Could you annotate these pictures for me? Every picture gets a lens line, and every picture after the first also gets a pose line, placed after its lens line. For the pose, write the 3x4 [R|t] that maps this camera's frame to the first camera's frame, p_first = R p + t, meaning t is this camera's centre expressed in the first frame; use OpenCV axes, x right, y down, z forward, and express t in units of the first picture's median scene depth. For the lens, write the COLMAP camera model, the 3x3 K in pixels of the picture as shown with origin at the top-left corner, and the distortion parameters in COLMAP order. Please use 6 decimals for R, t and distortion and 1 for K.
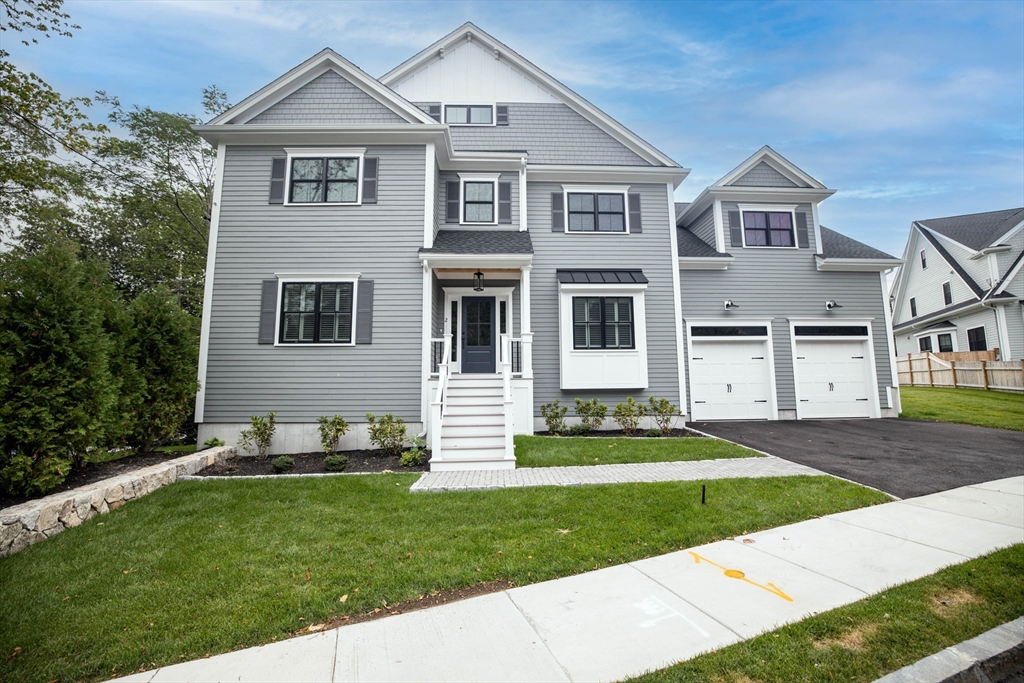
lens RADIAL K [[419.4, 0, 512.0], [0, 419.4, 341.5], [0, 0, 1]] dist [-0.022365, 0.000490]
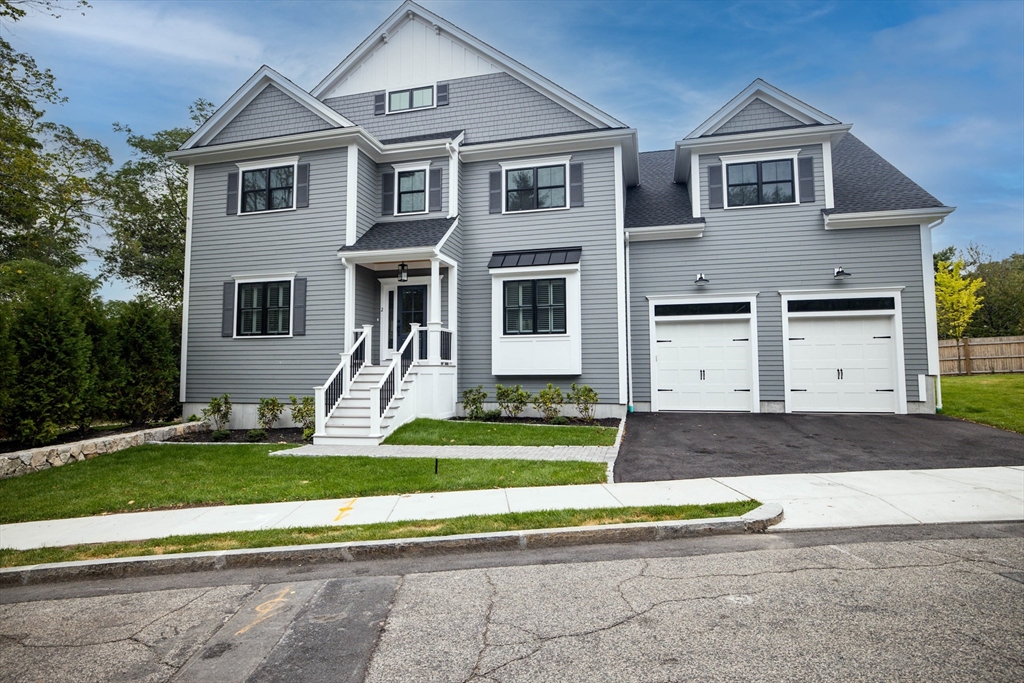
lens RADIAL K [[528.8, 0, 512.1], [0, 528.8, 338.8], [0, 0, 1]] dist [0.000796, -0.000733]
pose [[0.962091, -0.014760, -0.272328, 0.500420], [0.028687, 0.998472, 0.047228, -0.030186], [0.271215, -0.053250, 0.961045, -0.187696]]
